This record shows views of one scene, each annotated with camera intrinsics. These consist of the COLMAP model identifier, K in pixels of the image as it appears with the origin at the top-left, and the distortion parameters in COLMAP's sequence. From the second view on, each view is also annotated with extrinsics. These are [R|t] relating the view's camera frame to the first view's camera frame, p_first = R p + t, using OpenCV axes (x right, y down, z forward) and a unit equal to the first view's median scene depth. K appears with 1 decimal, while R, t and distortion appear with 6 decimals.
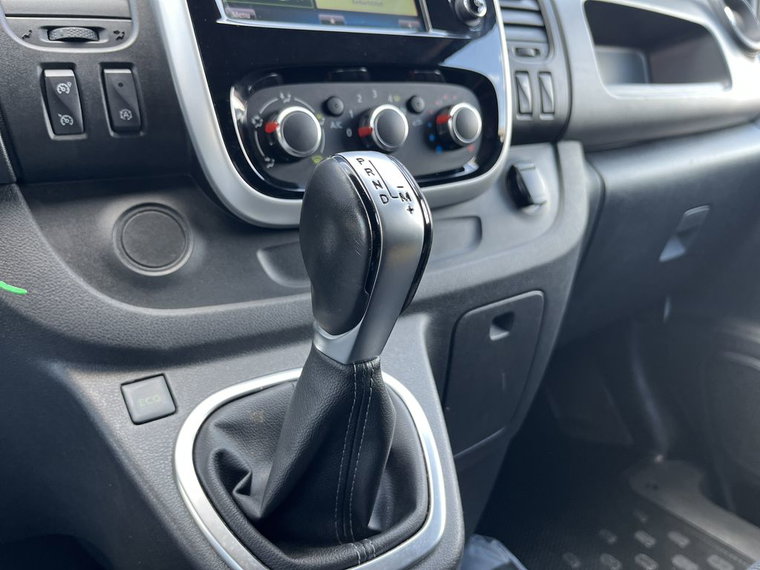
lens RADIAL K [[578.9, 0, 385.4], [0, 578.9, 286.4], [0, 0, 1]] dist [0.047004, -0.069775]
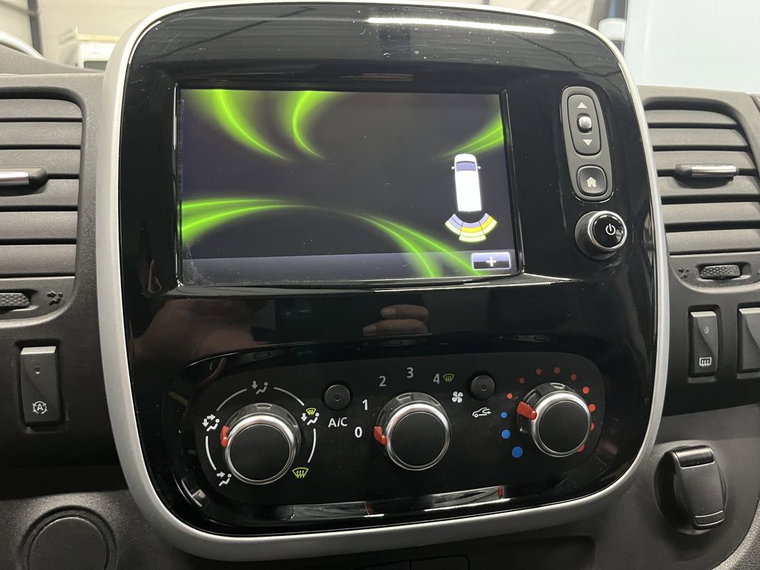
lens RADIAL K [[578.9, 0, 380.2], [0, 578.9, 285.7], [0, 0, 1]] dist [0.047004, -0.069775]
pose [[0.917559, 0.125737, -0.377194, 0.188161], [-0.140566, 0.989999, -0.011926, -0.422885], [0.371923, 0.063963, 0.926057, 0.380918]]
